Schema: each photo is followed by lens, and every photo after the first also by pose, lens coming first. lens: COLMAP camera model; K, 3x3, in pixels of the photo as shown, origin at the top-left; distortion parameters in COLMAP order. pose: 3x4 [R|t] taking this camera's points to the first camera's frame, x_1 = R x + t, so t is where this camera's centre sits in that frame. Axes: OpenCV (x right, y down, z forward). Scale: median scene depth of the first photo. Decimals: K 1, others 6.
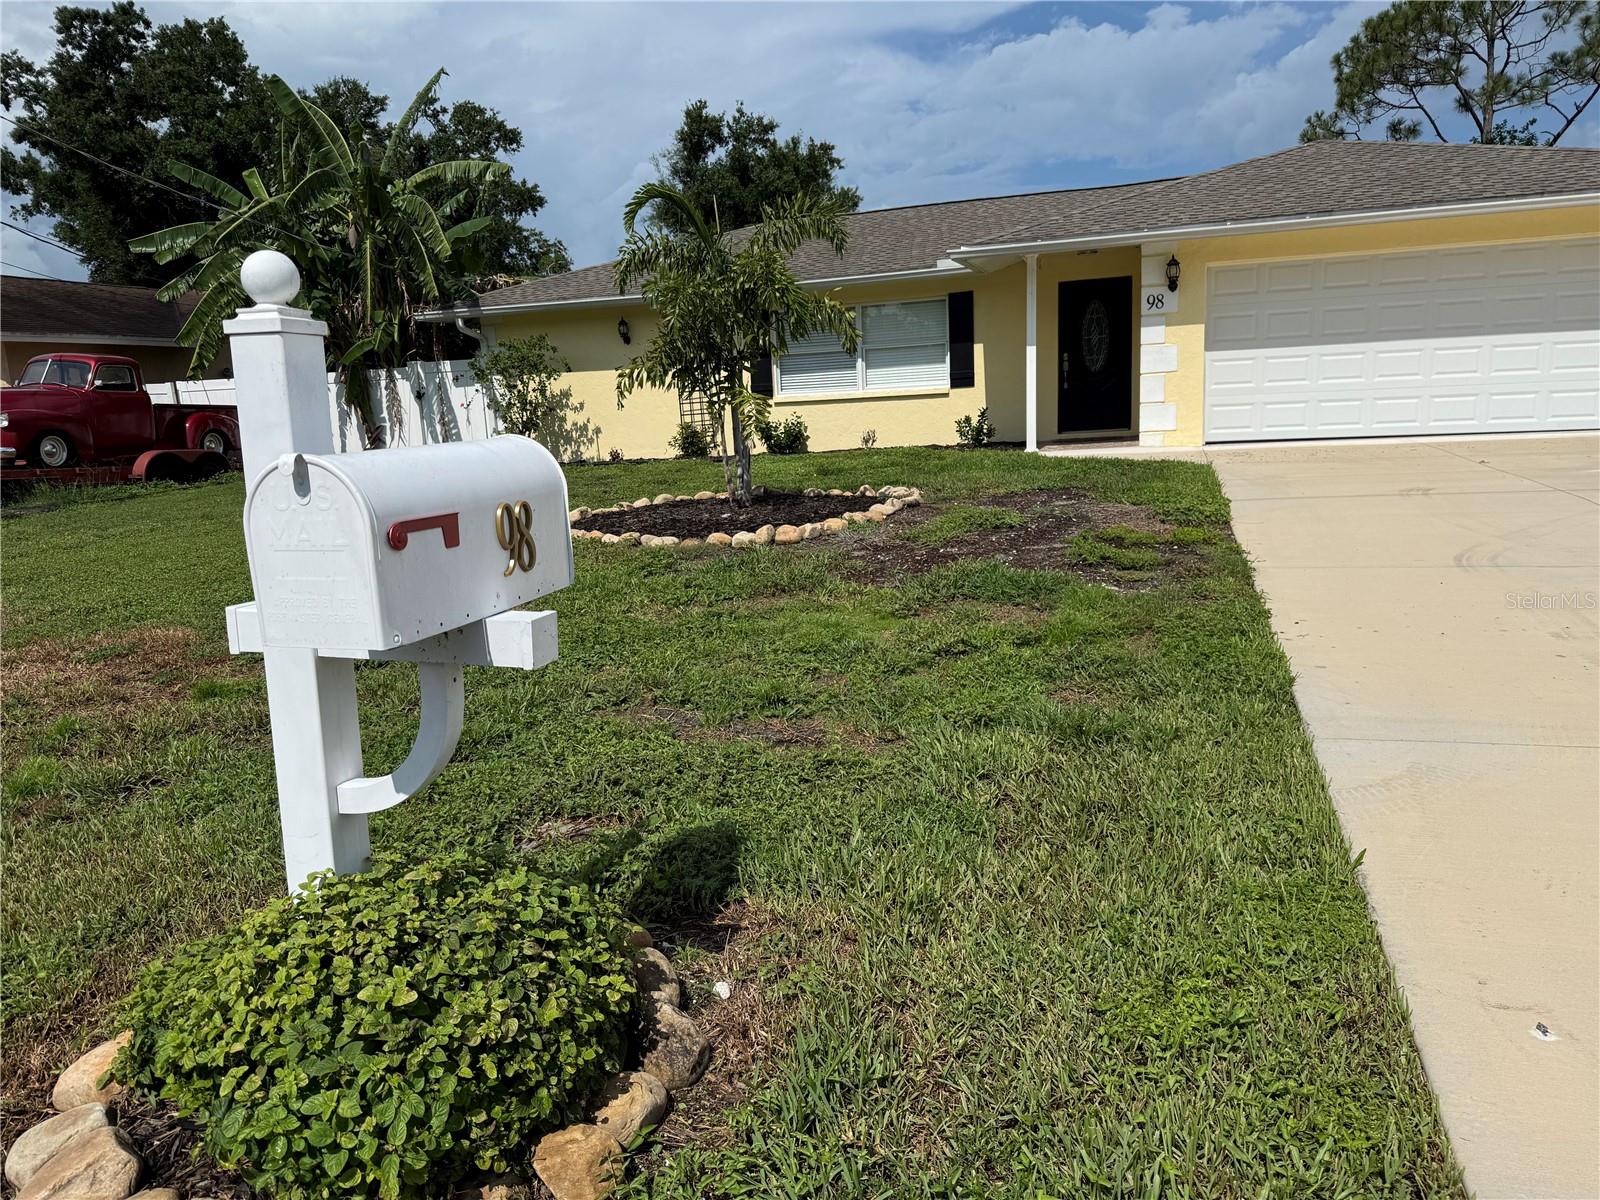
lens RADIAL K [[1112.1, 0, 804.4], [0, 1112.1, 609.4], [0, 0, 1]] dist [0.082086, -0.098279]
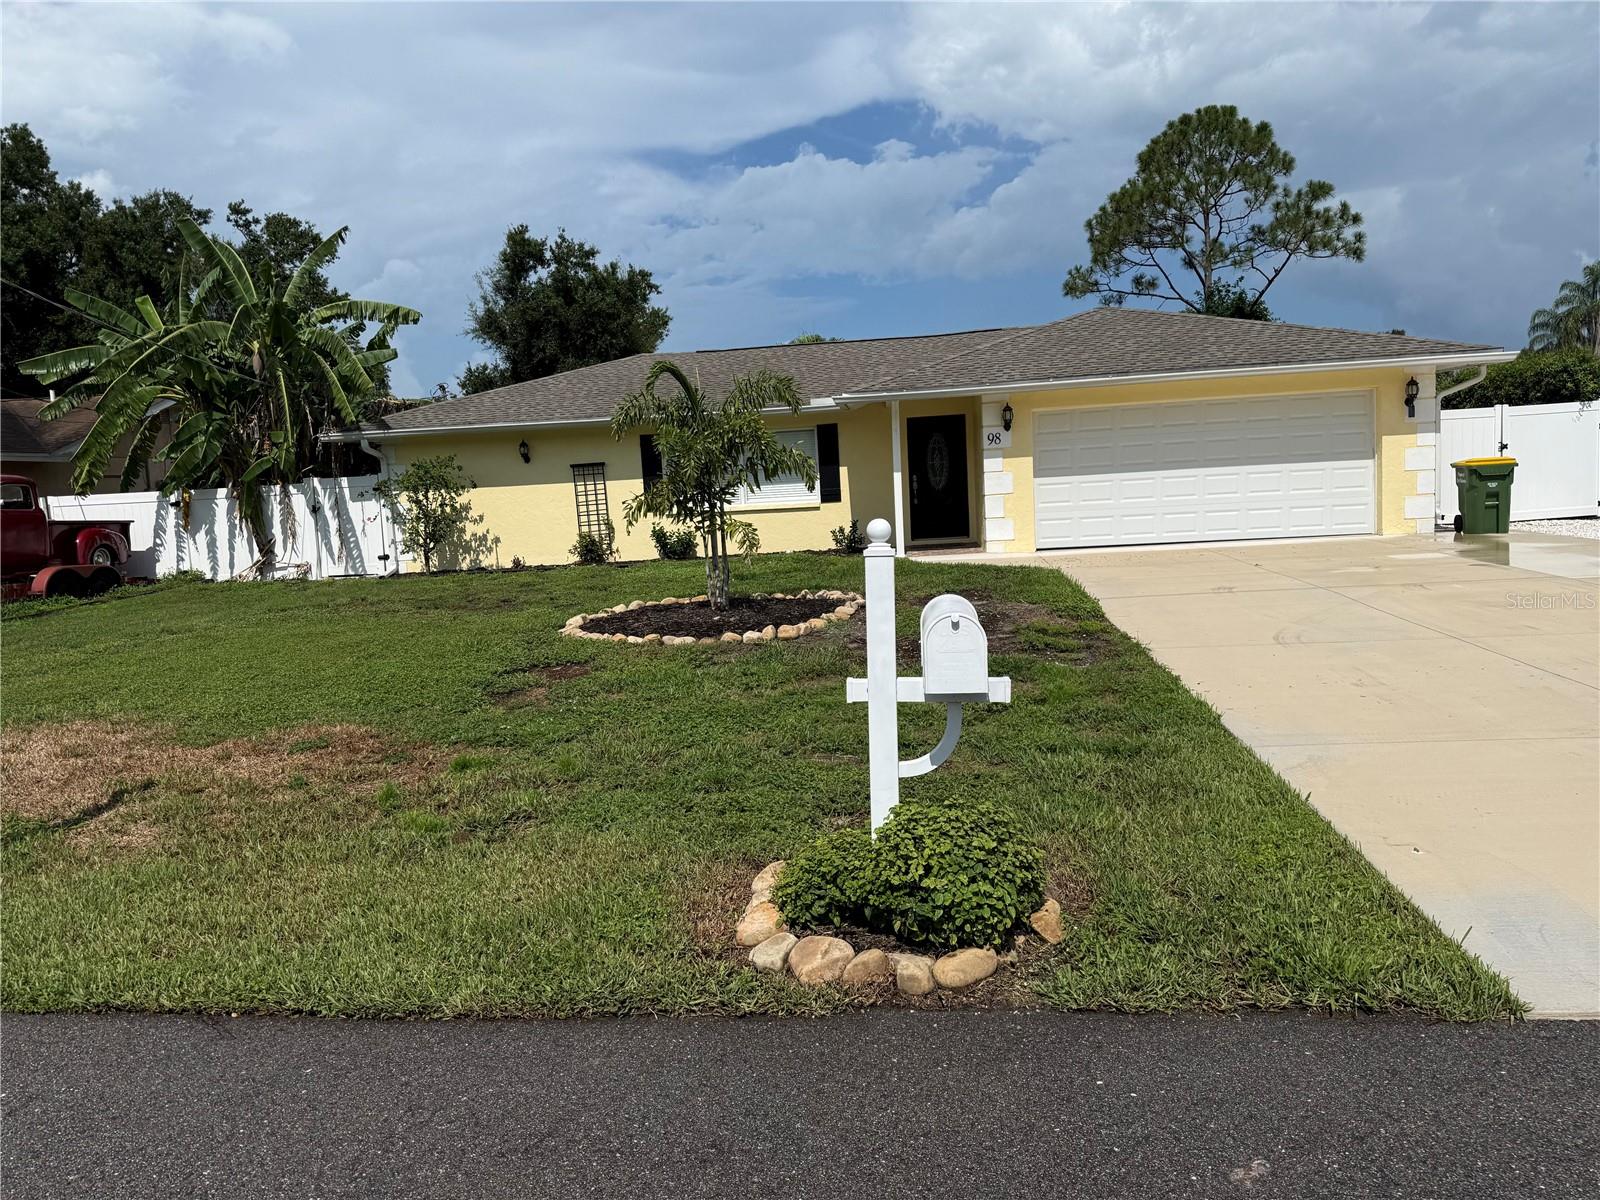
lens RADIAL K [[1112.1, 0, 804.4], [0, 1112.1, 609.4], [0, 0, 1]] dist [0.082086, -0.098279]
pose [[0.978010, -0.024227, 0.207144, -0.121779], [0.040799, 0.996265, -0.076105, 0.002005], [-0.204526, 0.082883, 0.975346, -0.120240]]
